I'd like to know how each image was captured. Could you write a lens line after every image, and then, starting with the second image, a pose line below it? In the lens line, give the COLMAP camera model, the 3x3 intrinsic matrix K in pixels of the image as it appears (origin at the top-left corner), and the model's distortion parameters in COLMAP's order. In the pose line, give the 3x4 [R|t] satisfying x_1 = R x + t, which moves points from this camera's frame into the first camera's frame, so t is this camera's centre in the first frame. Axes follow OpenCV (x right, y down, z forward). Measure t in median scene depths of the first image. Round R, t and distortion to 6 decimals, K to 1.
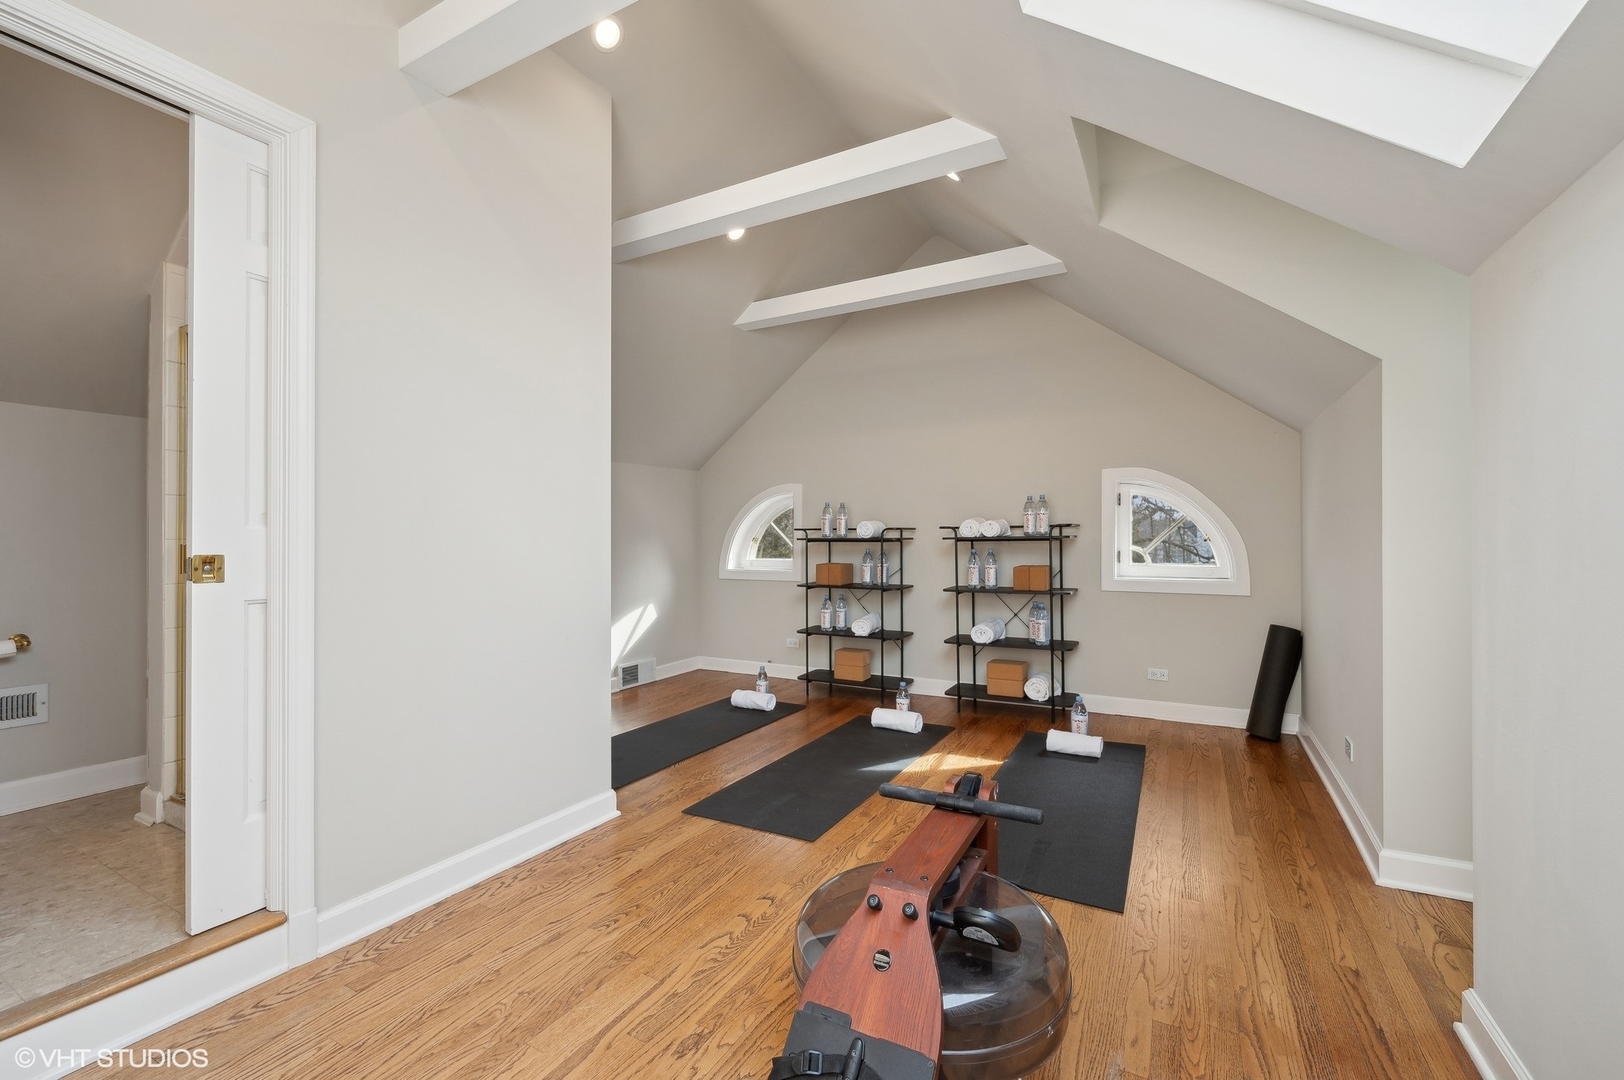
lens RADIAL K [[682.9, 0, 811.2], [0, 682.9, 536.6], [0, 0, 1]] dist [-0.005229, -0.000752]
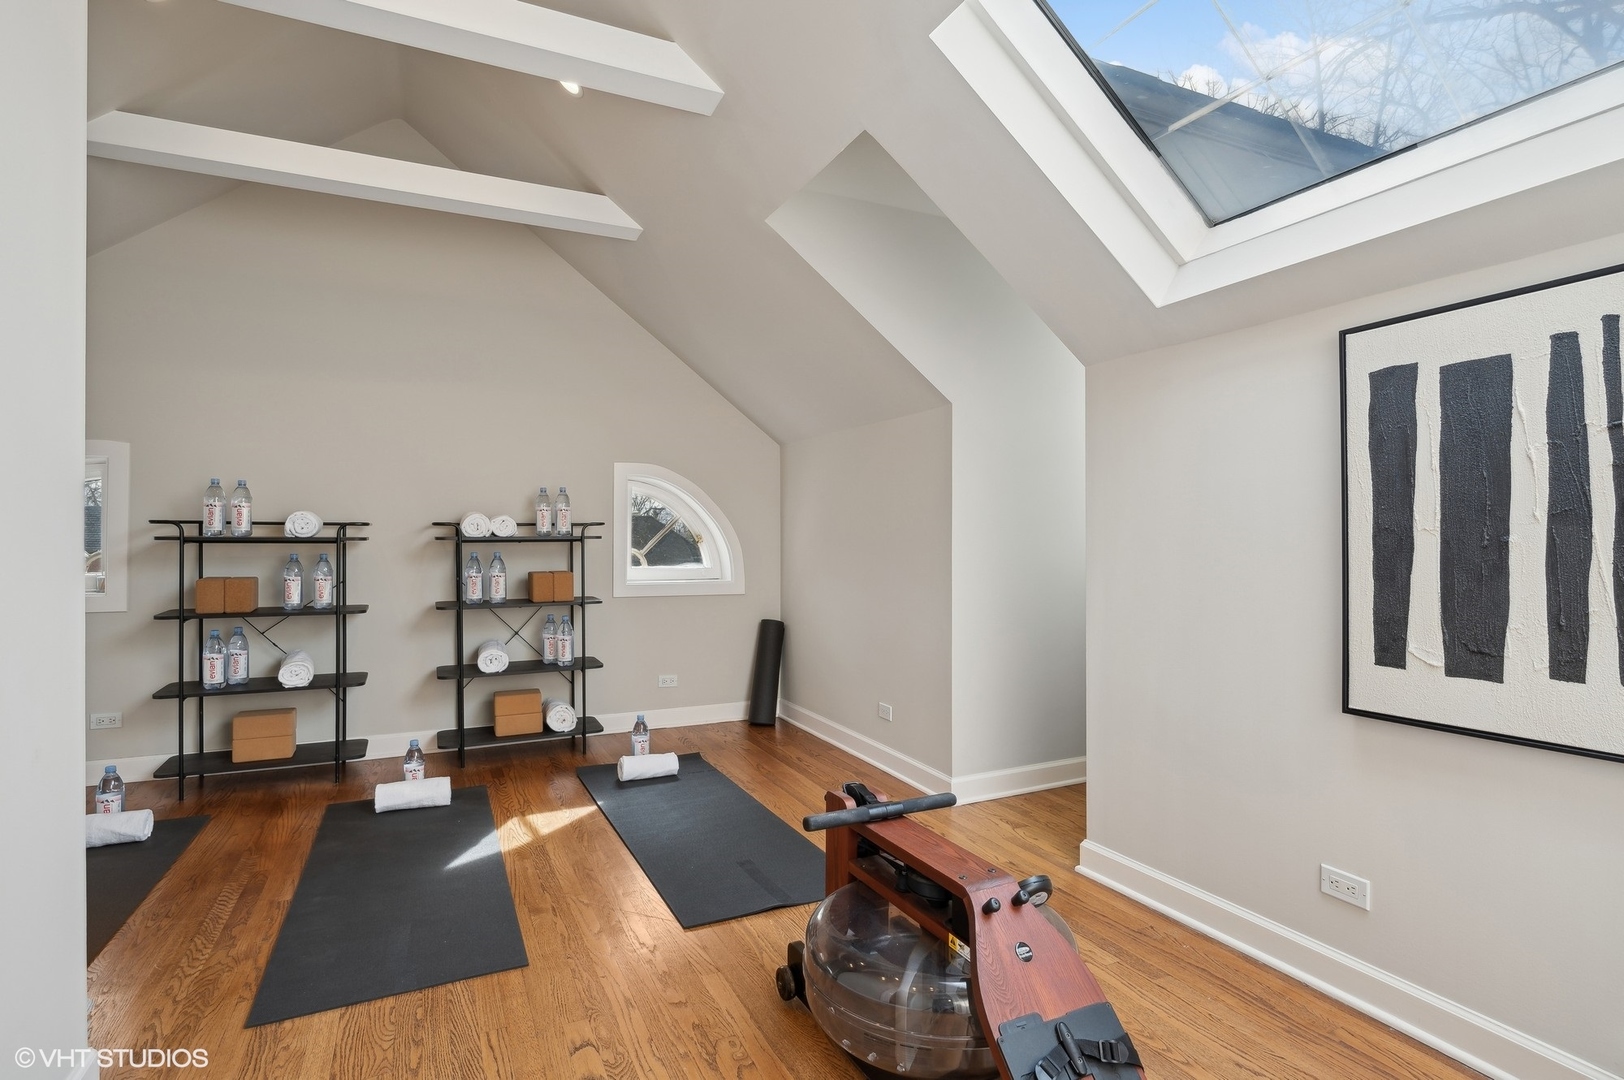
lens RADIAL K [[820.5, 0, 817.8], [0, 820.5, 541.9], [0, 0, 1]] dist [-0.029282, 0.002850]
pose [[0.565078, 0.002475, 0.825034, -0.315301], [-0.006630, 0.999977, 0.001542, 0.002391], [-0.825011, -0.006341, 0.565081, 0.167556]]
